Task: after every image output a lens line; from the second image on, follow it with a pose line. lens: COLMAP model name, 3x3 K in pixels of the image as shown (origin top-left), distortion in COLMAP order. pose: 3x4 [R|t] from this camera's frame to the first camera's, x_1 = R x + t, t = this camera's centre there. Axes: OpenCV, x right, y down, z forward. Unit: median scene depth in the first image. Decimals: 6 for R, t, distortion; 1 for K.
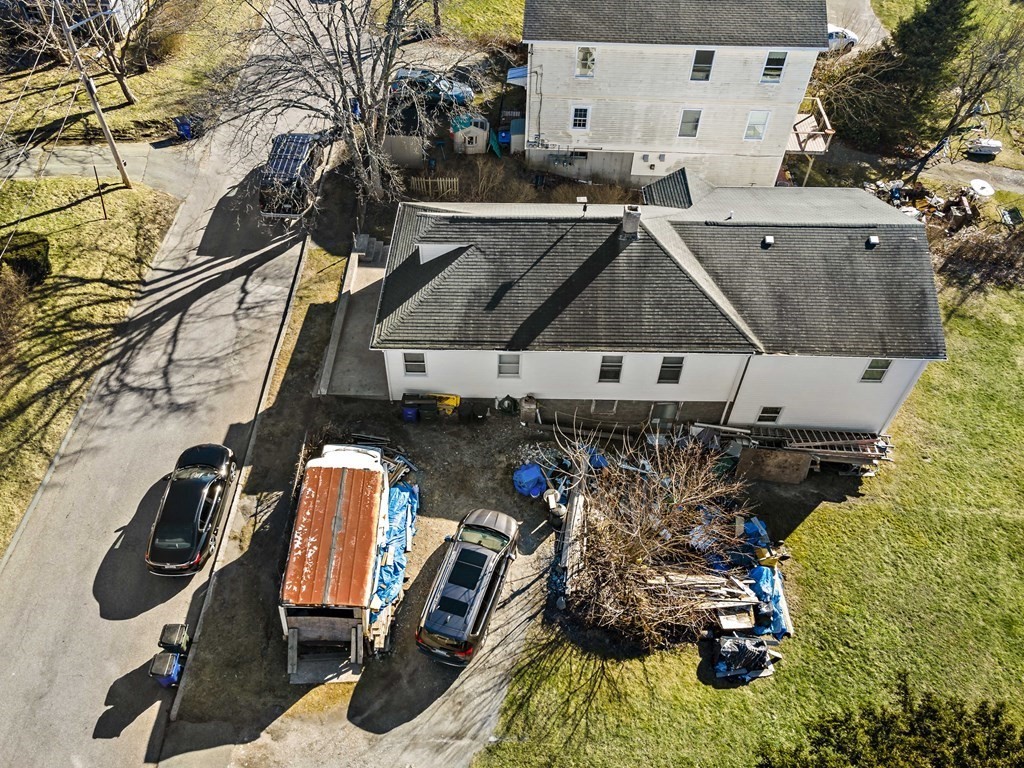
lens RADIAL K [[762.0, 0, 491.1], [0, 762.0, 386.7], [0, 0, 1]] dist [0.019903, 0.002837]
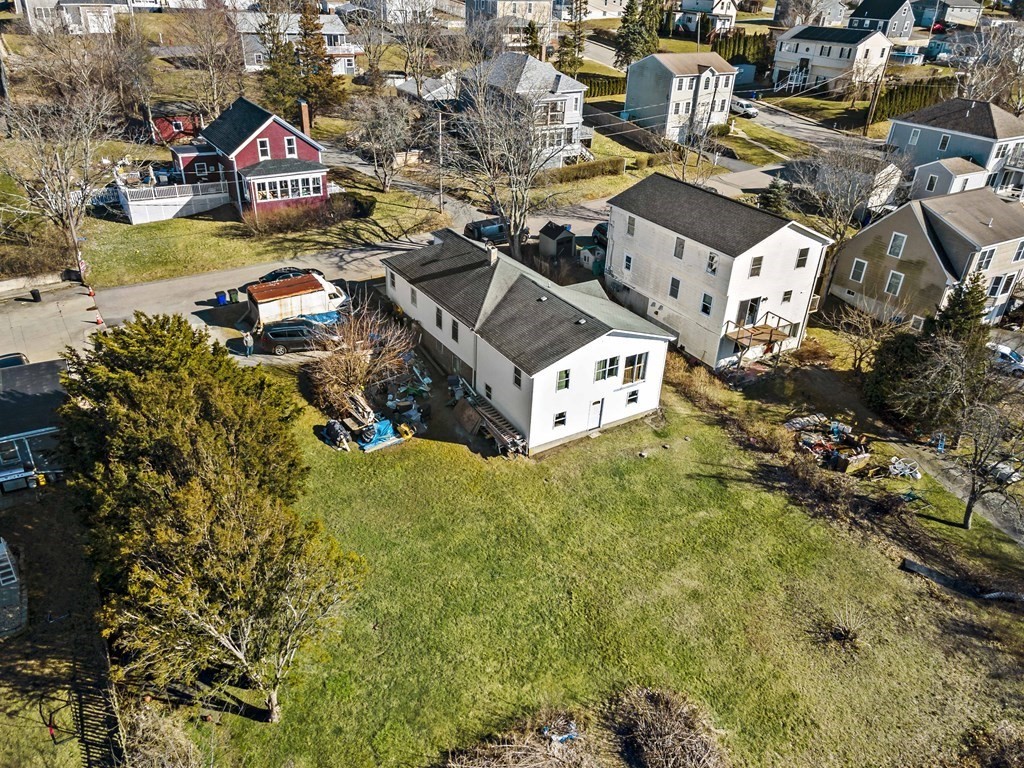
lens RADIAL K [[758.6, 0, 510.2], [0, 758.6, 390.3], [0, 0, 1]] dist [-0.000374, 0.062408]
pose [[0.547292, 0.421954, -0.722791, 1.579869], [-0.641563, 0.766101, -0.038549, 0.067874], [0.537465, 0.484813, 0.689991, -0.057578]]
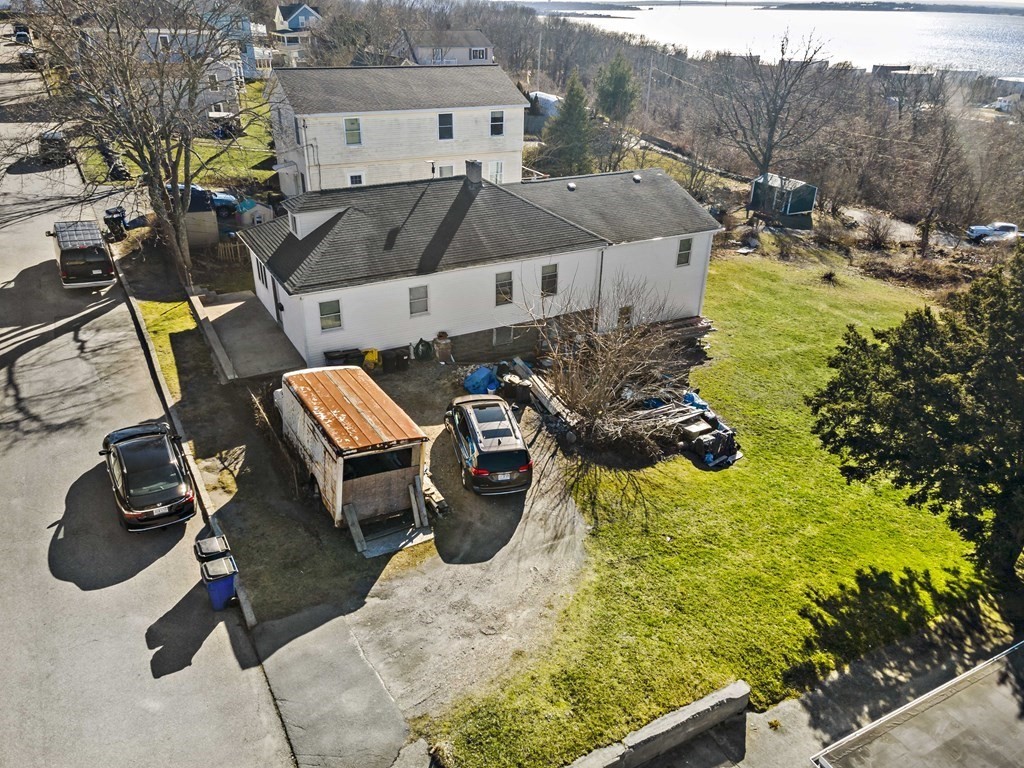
lens RADIAL K [[764.9, 0, 510.1], [0, 764.9, 400.0], [0, 0, 1]] dist [0.006492, 0.074830]
pose [[0.857671, -0.225469, 0.462130, -0.374396], [0.367466, 0.897421, -0.244139, 0.385974], [-0.359680, 0.379208, 0.852544, 0.104485]]
